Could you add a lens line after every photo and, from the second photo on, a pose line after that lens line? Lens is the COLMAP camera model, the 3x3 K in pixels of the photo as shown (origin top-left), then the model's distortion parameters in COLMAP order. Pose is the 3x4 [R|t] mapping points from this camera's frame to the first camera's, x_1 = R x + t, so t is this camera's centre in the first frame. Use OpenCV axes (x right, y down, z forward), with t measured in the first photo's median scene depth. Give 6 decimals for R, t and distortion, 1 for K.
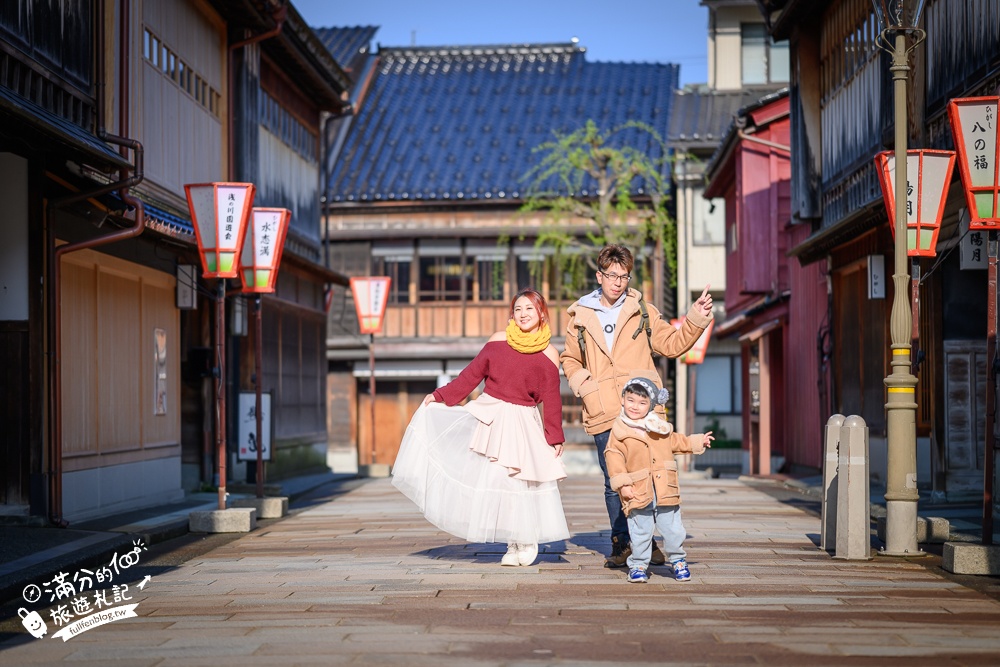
lens RADIAL K [[2398.9, 0, 499.5], [0, 2398.9, 331.4], [0, 0, 1]] dist [-0.101164, 0.000000]
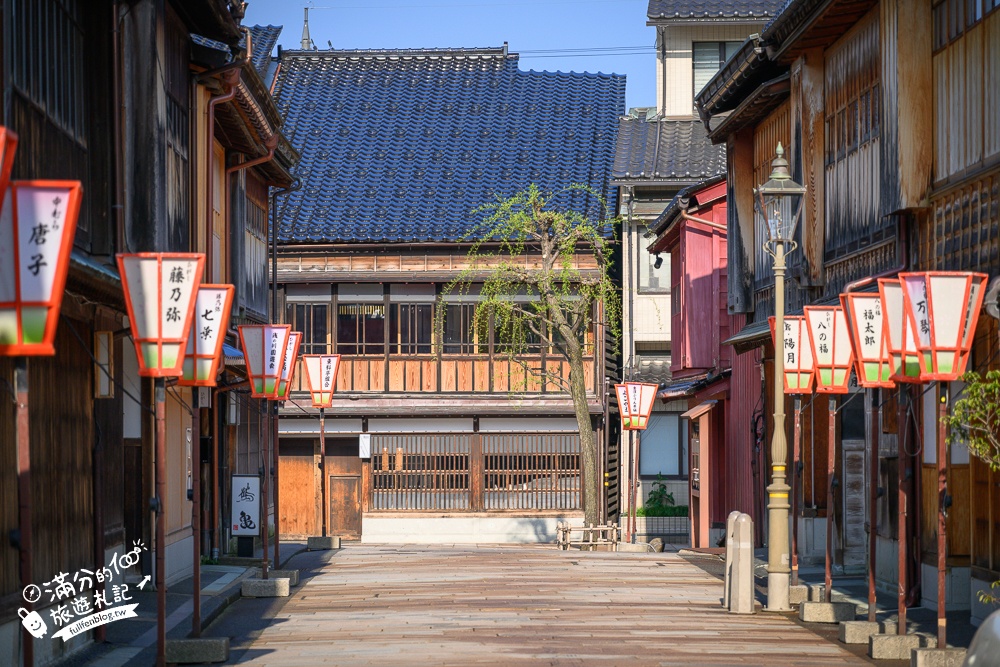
lens RADIAL K [[3515.1, 0, 500.6], [0, 3515.1, 334.7], [0, 0, 1]] dist [-0.105355, 0.000000]
pose [[0.999192, 0.004077, 0.039985, -0.037310], [-0.004201, 0.999987, 0.003034, -0.035258], [-0.039972, -0.003200, 0.999196, -0.497240]]
